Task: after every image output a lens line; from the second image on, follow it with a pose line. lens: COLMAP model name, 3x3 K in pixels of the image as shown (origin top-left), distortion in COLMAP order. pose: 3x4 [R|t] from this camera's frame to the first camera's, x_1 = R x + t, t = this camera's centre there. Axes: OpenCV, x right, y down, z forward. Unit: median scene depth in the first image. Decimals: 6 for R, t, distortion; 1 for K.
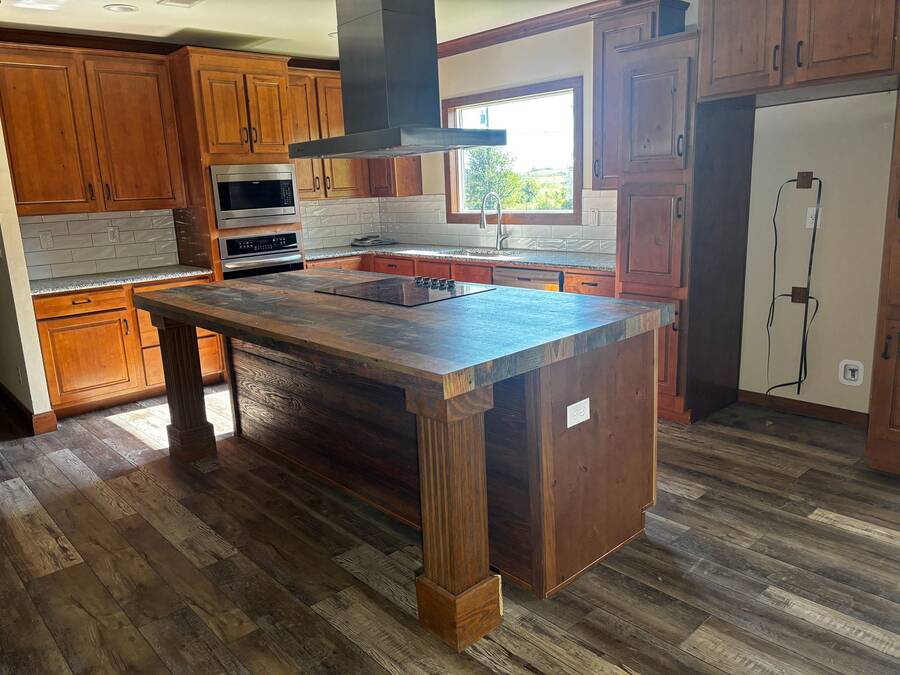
lens RADIAL K [[676.4, 0, 452.5], [0, 676.4, 331.7], [0, 0, 1]] dist [0.038241, -0.028034]
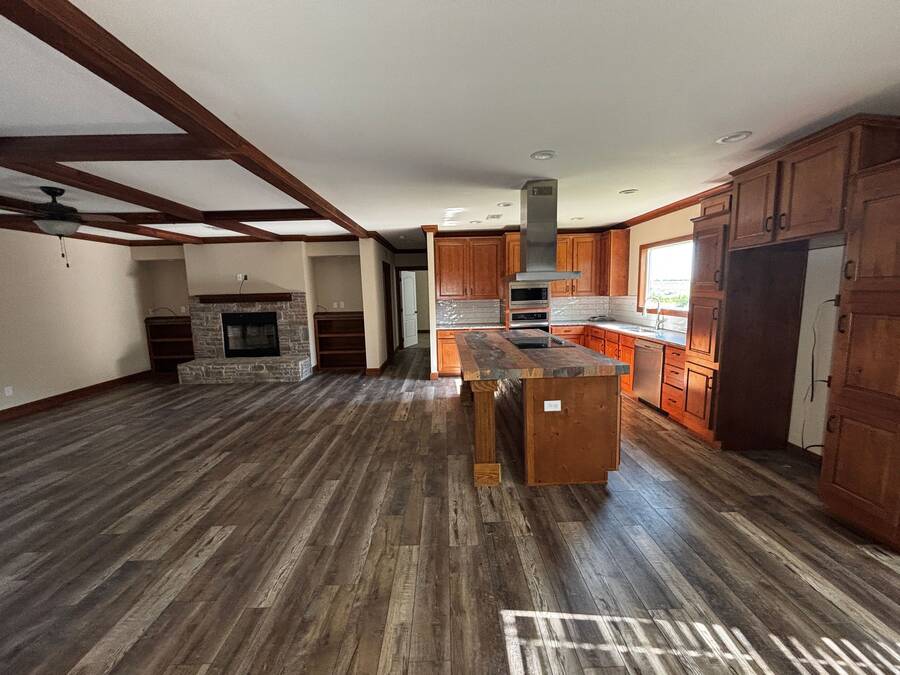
lens RADIAL K [[363.5, 0, 453.2], [0, 363.5, 339.4], [0, 0, 1]] dist [-0.003318, -0.000420]
pose [[0.751277, 0.114256, -0.650022, 0.352708], [-0.149749, 0.988724, 0.000716, -0.022036], [0.642774, 0.096802, 0.759915, -0.050157]]
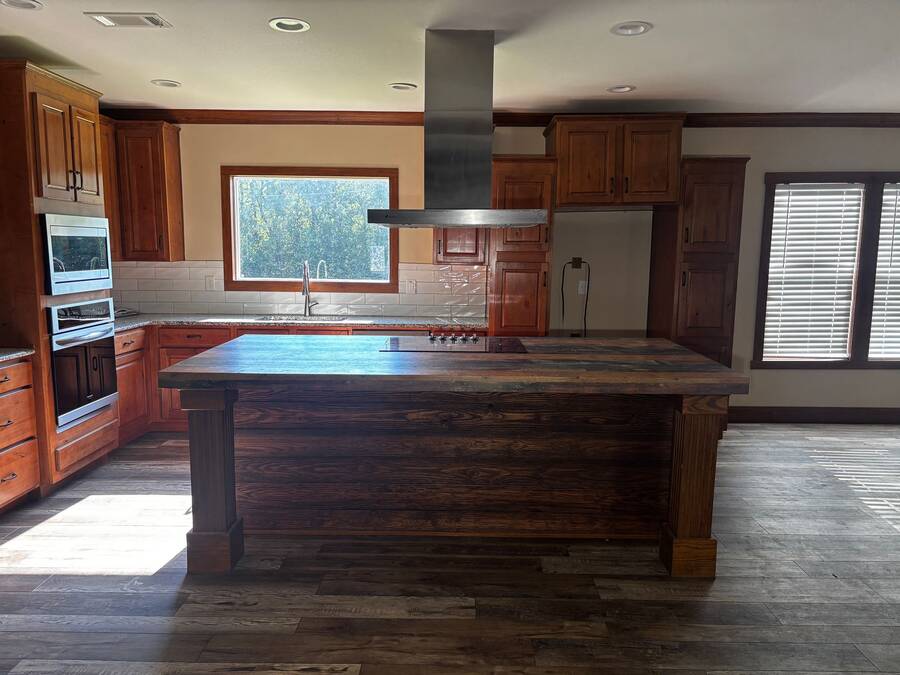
lens RADIAL K [[676.4, 0, 455.2], [0, 676.4, 337.5], [0, 0, 1]] dist [0.038241, -0.028034]
pose [[0.682236, -0.042490, 0.729896, -0.656164], [0.116943, 0.991799, -0.051572, -0.011260], [-0.721719, 0.120541, 0.681610, 0.165123]]
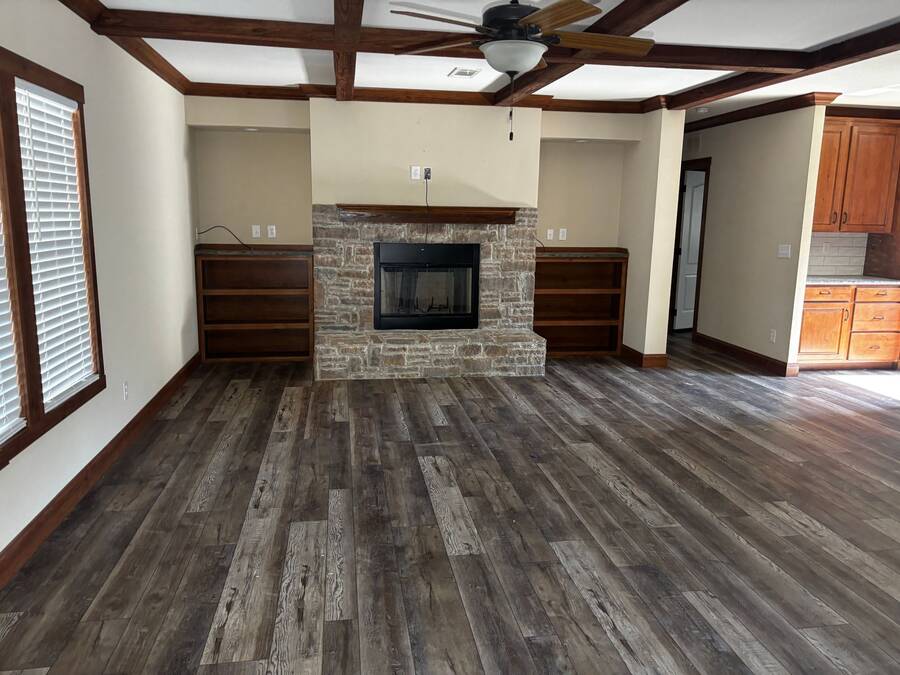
lens RADIAL K [[676.4, 0, 445.9], [0, 676.4, 341.2], [0, 0, 1]] dist [0.038241, -0.028034]
pose [[0.827034, 0.161371, -0.538493, -0.403182], [-0.170729, 0.984769, 0.032896, 0.143508], [0.535600, 0.064731, 0.841987, -0.630559]]
